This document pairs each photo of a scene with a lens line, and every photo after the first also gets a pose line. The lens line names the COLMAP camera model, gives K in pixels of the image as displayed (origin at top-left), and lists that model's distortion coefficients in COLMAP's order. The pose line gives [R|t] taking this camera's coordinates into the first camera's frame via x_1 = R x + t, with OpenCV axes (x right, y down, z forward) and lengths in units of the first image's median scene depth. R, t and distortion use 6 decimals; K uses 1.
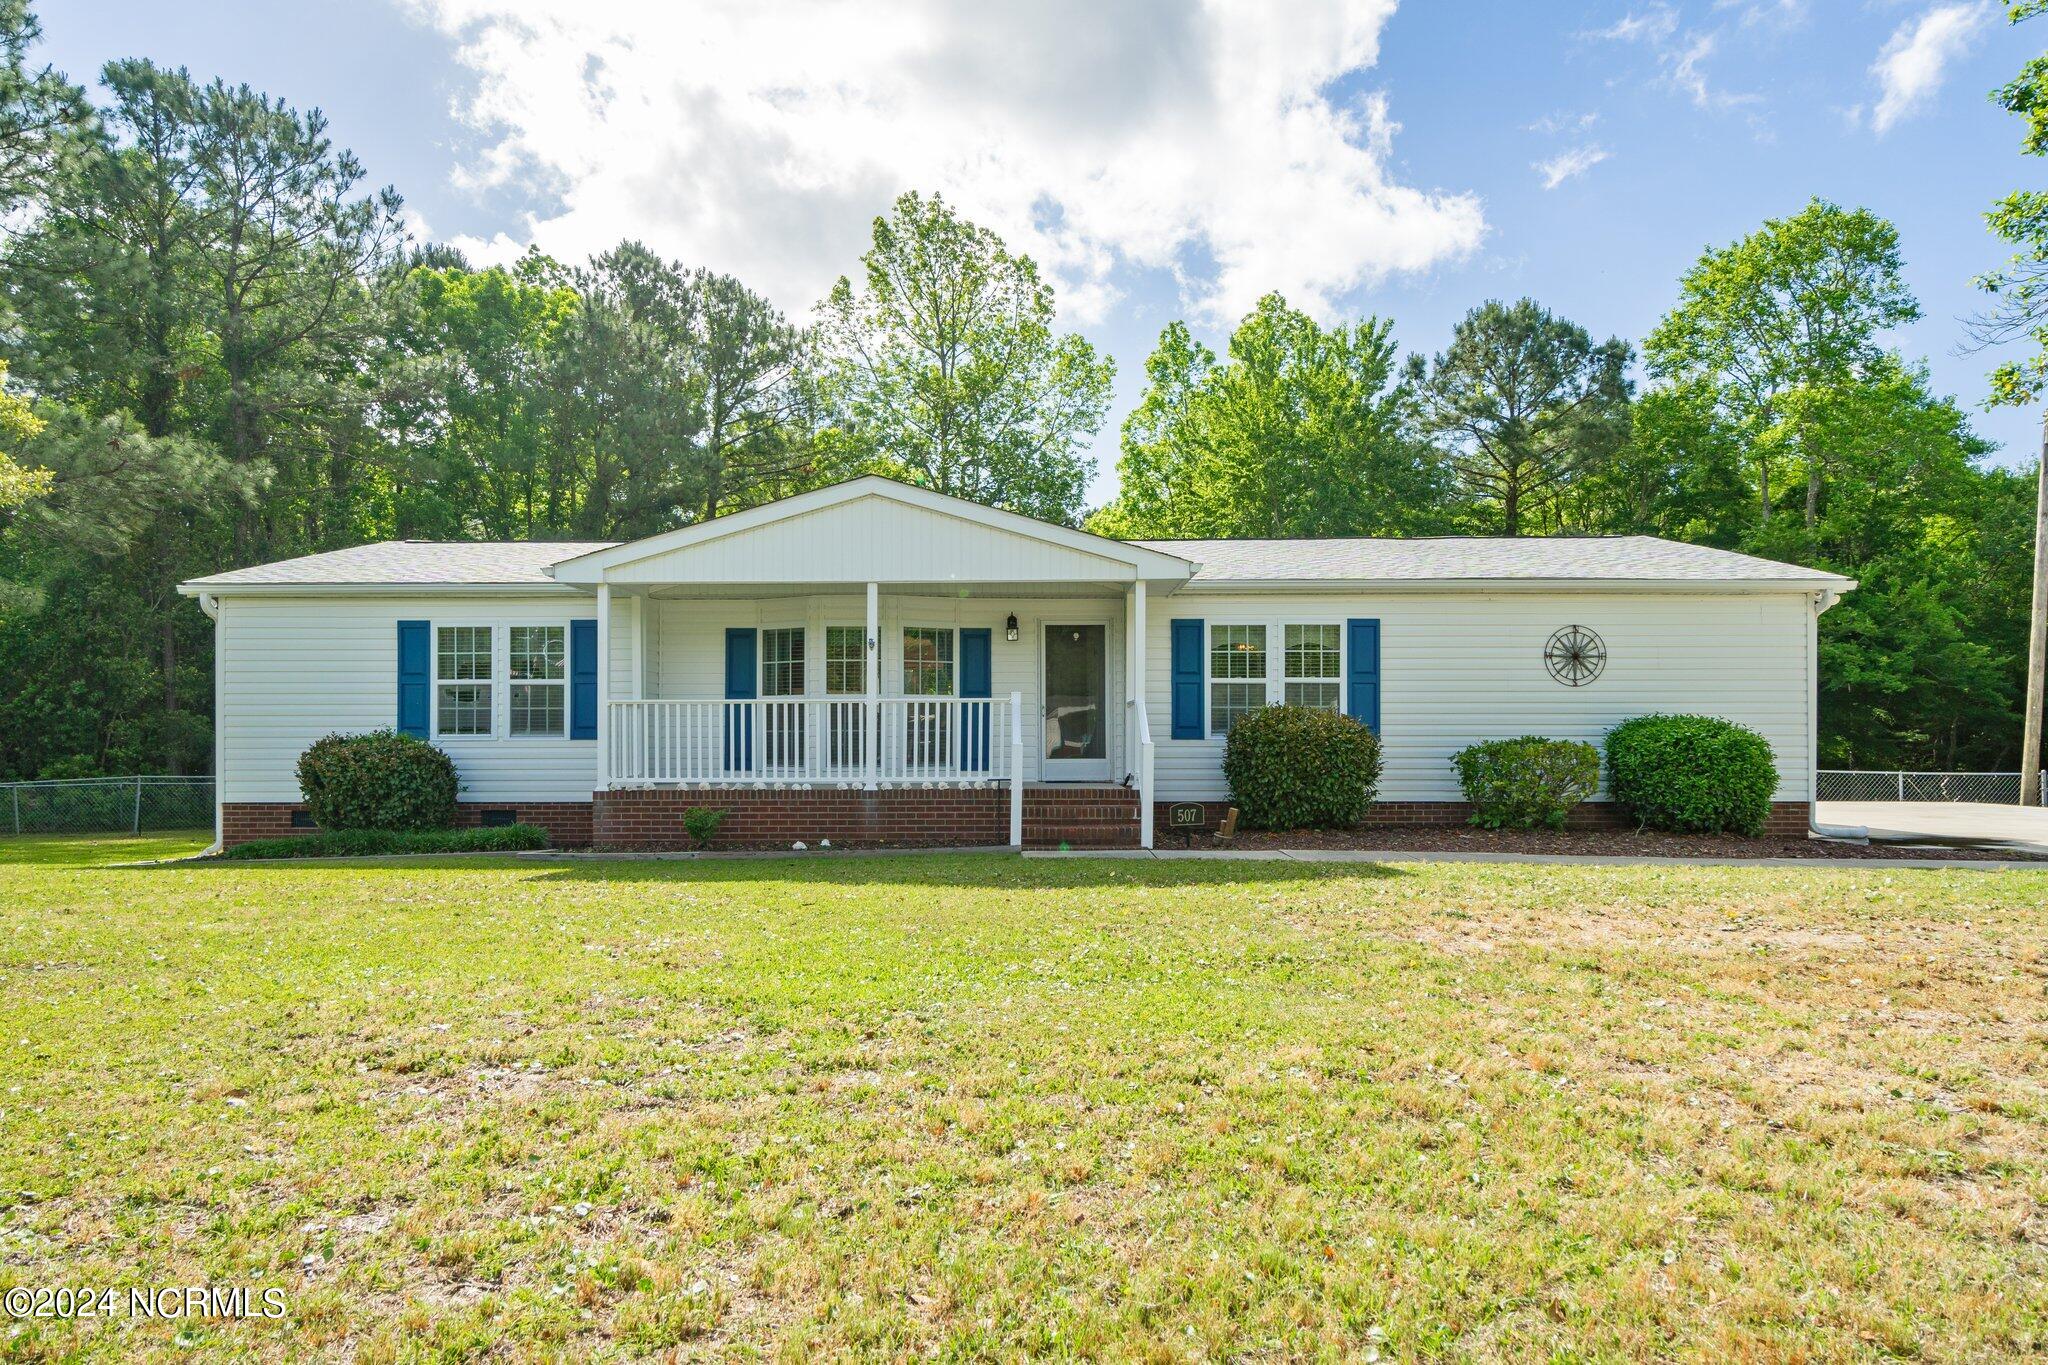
lens RADIAL K [[1151.7, 0, 1014.9], [0, 1151.7, 729.8], [0, 0, 1]] dist [-0.015917, -0.000370]
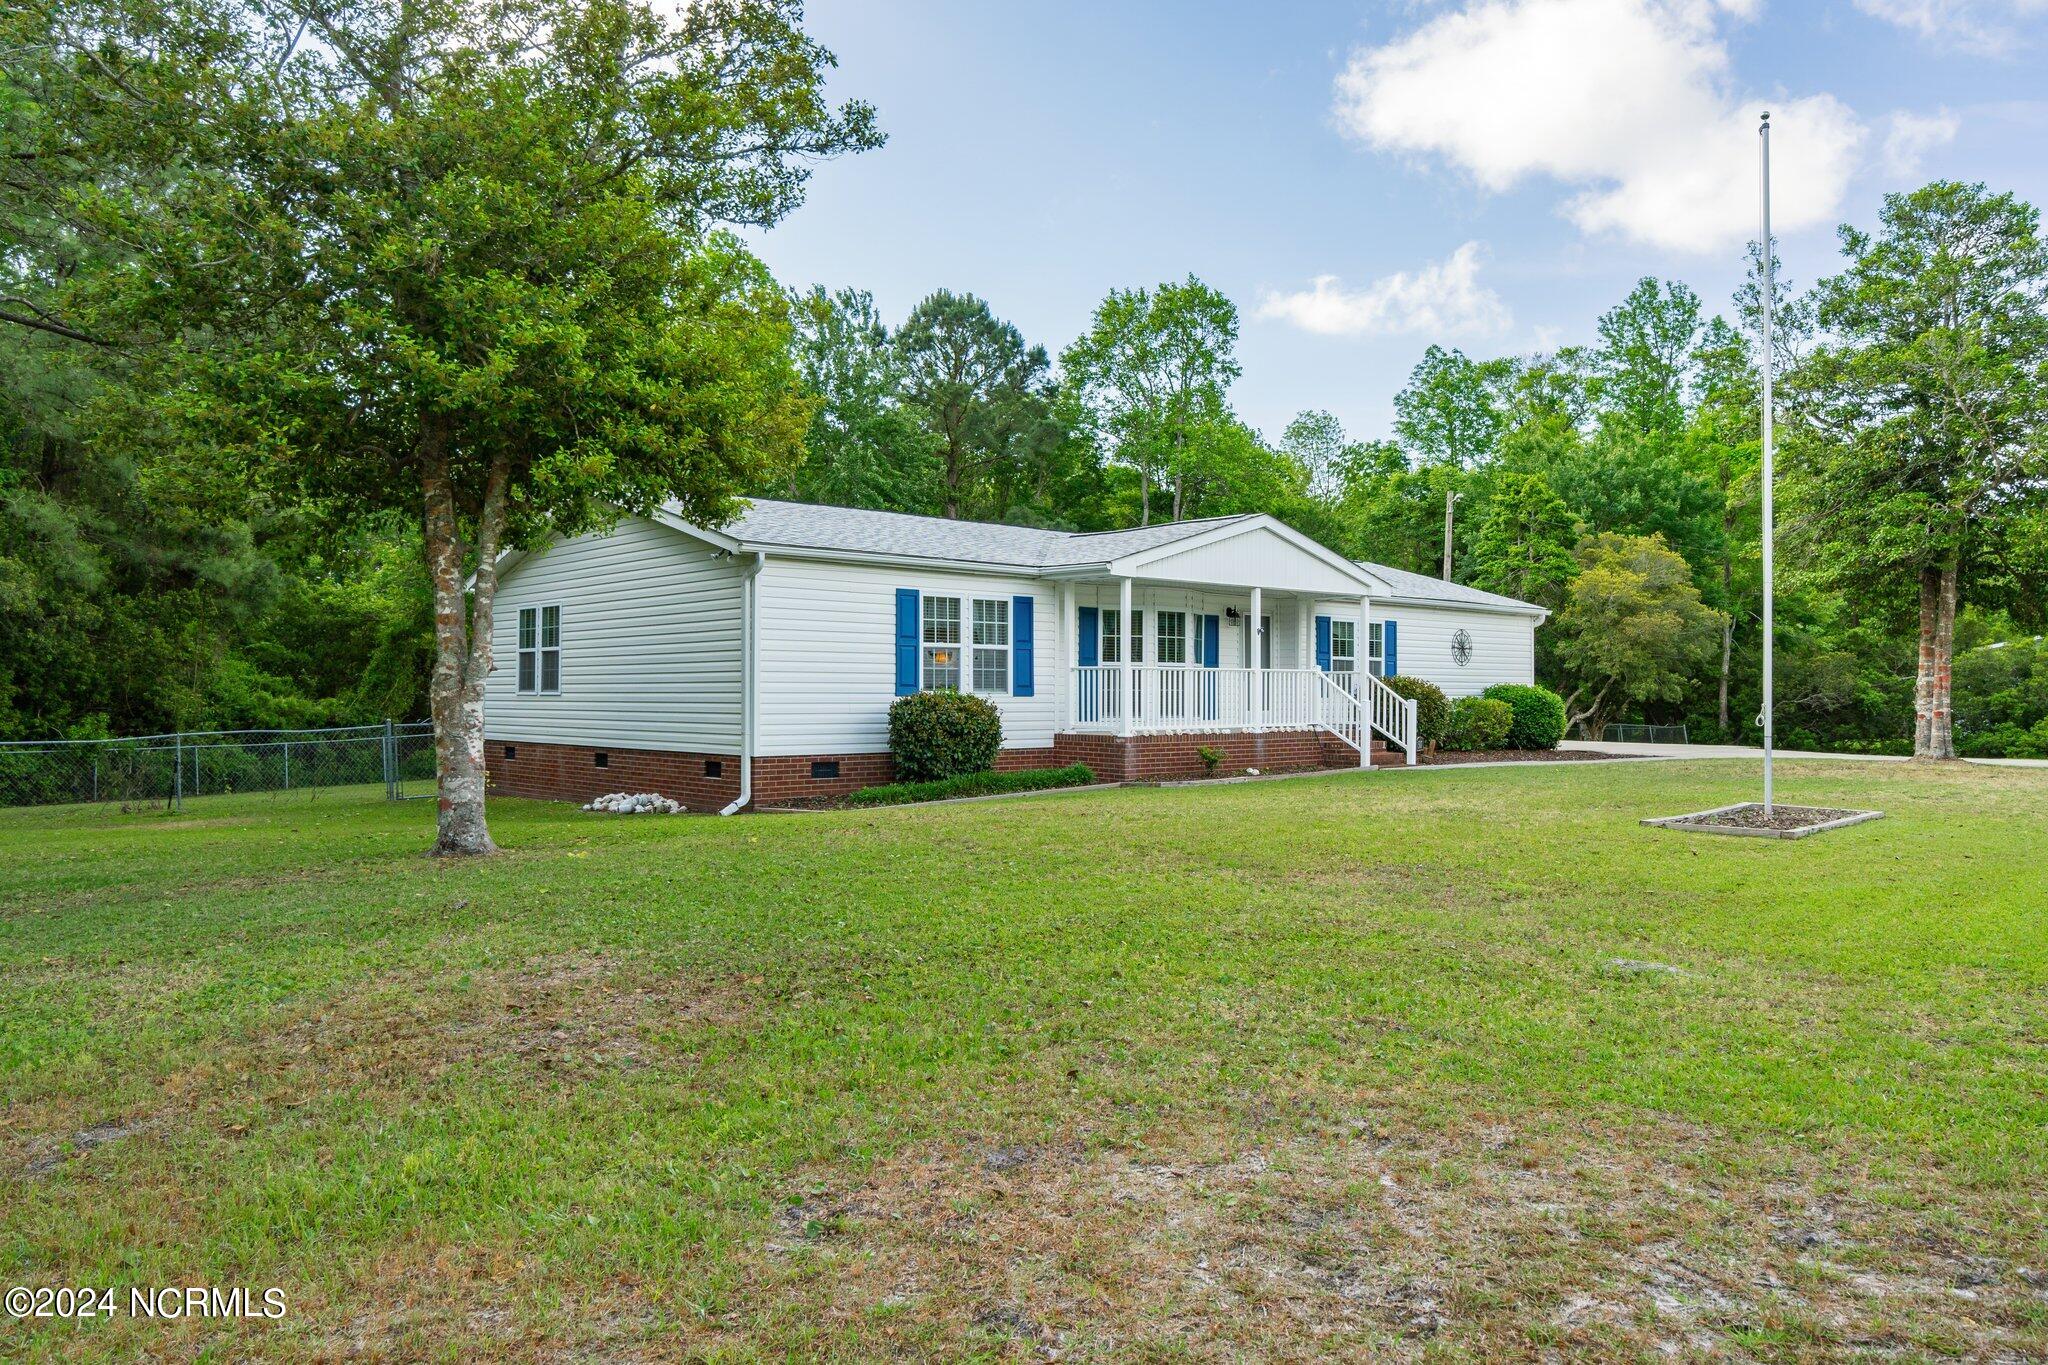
lens RADIAL K [[1433.2, 0, 1019.7], [0, 1433.2, 705.2], [0, 0, 1]] dist [-0.012614, 0.001508]
pose [[0.732405, 0.000523, 0.680869, -1.331362], [-0.007780, 0.999941, 0.007601, 0.005821], [-0.680825, -0.010864, 0.732366, -0.084250]]
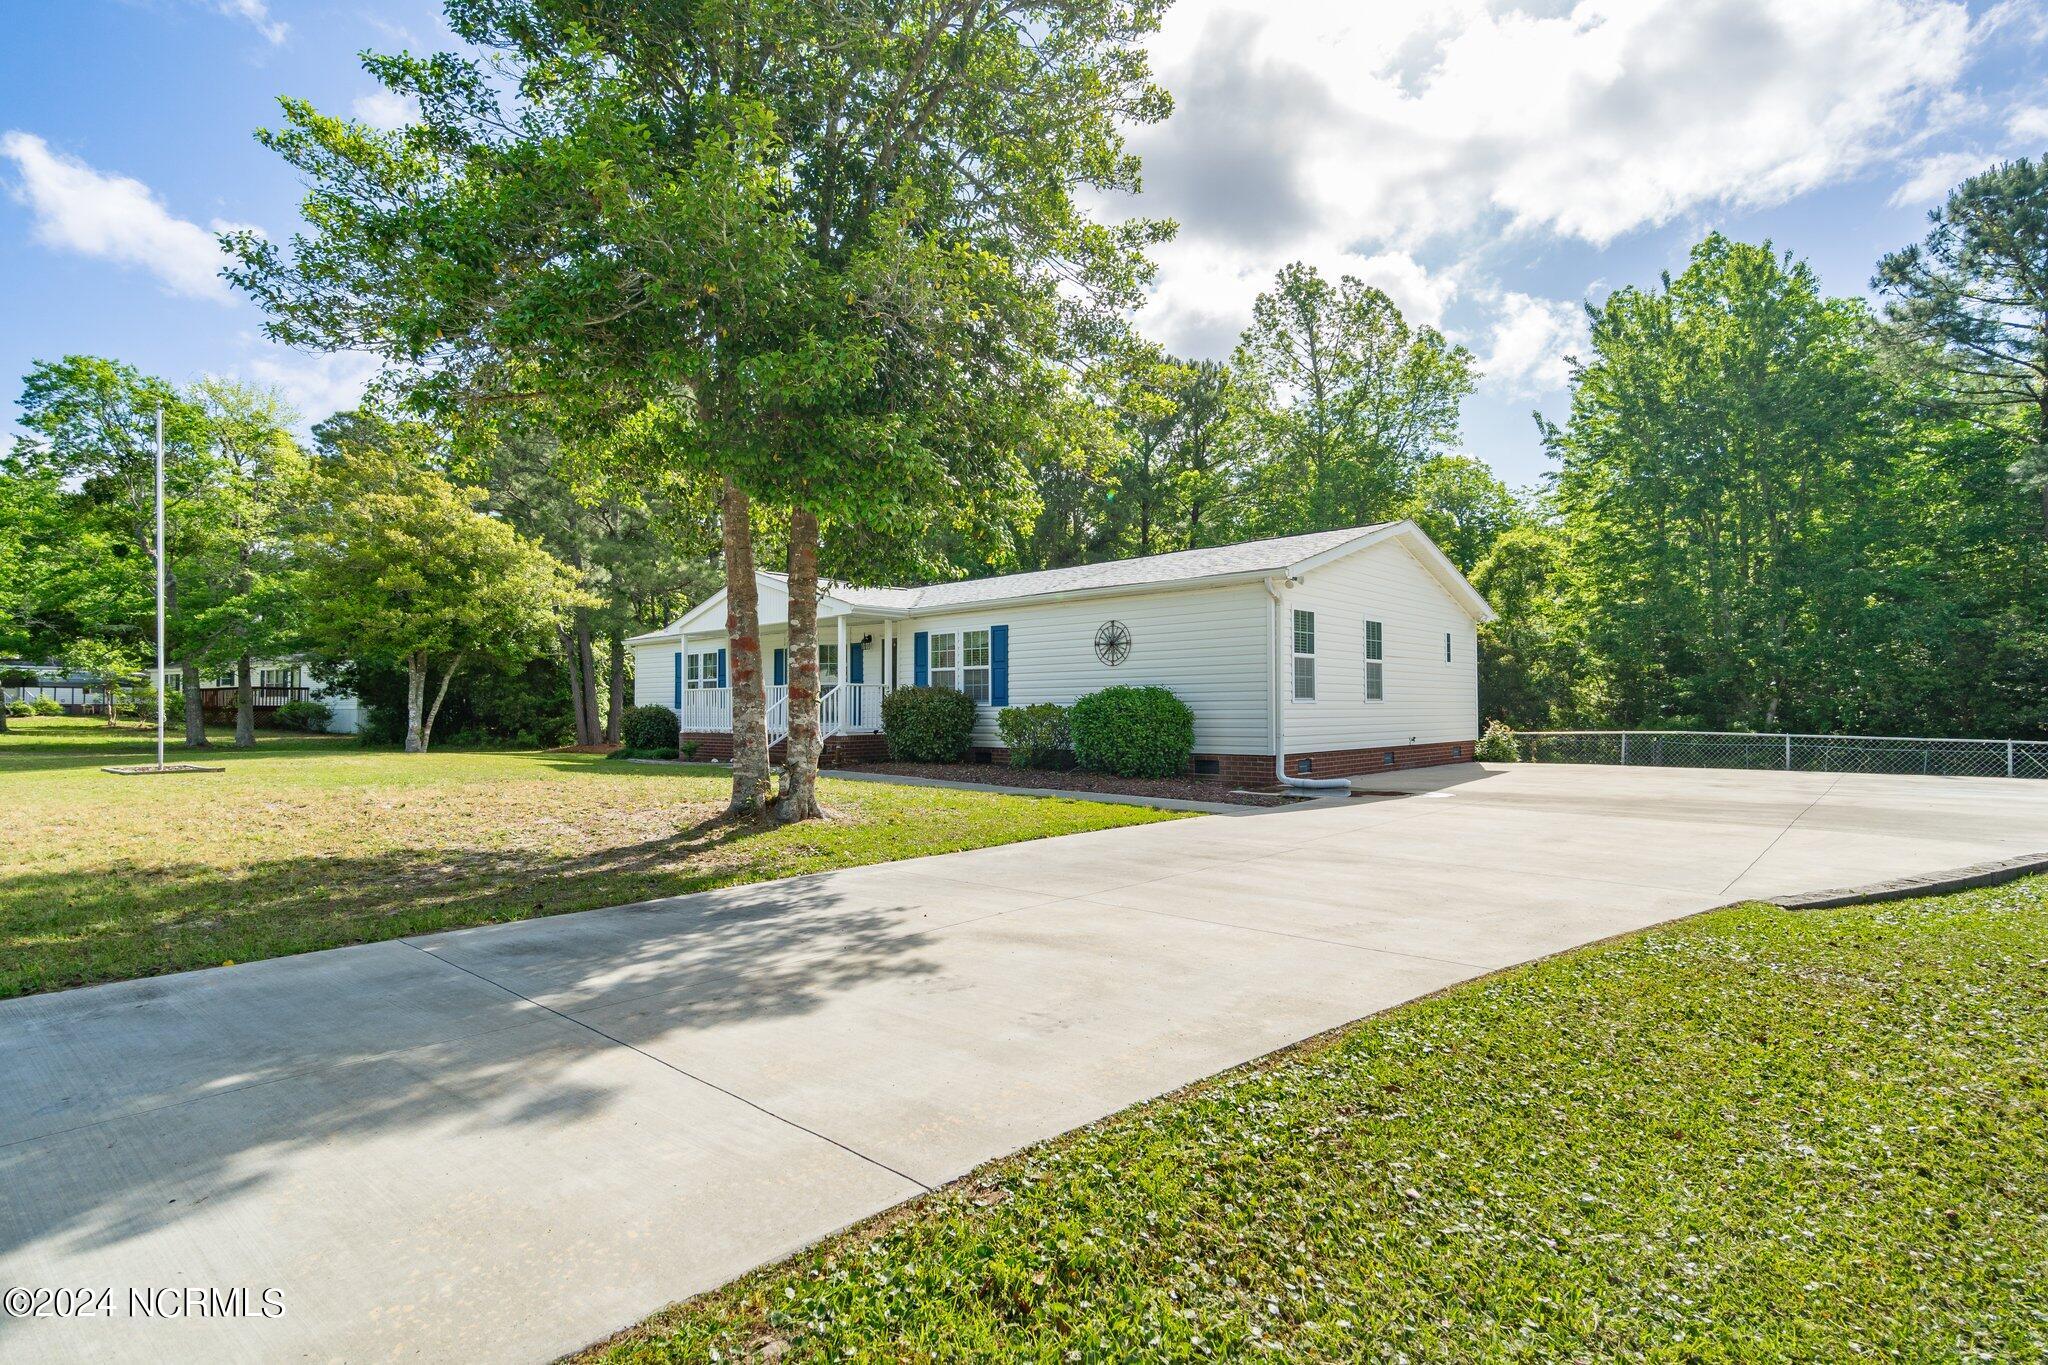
lens RADIAL K [[983.5, 0, 1010.9], [0, 983.5, 689.5], [0, 0, 1]] dist [0.003843, 0.000302]
pose [[0.736652, -0.015378, -0.676098, 1.114320], [0.017887, 0.999835, -0.003253, -0.009010], [0.676036, -0.009696, 0.736805, 0.069435]]
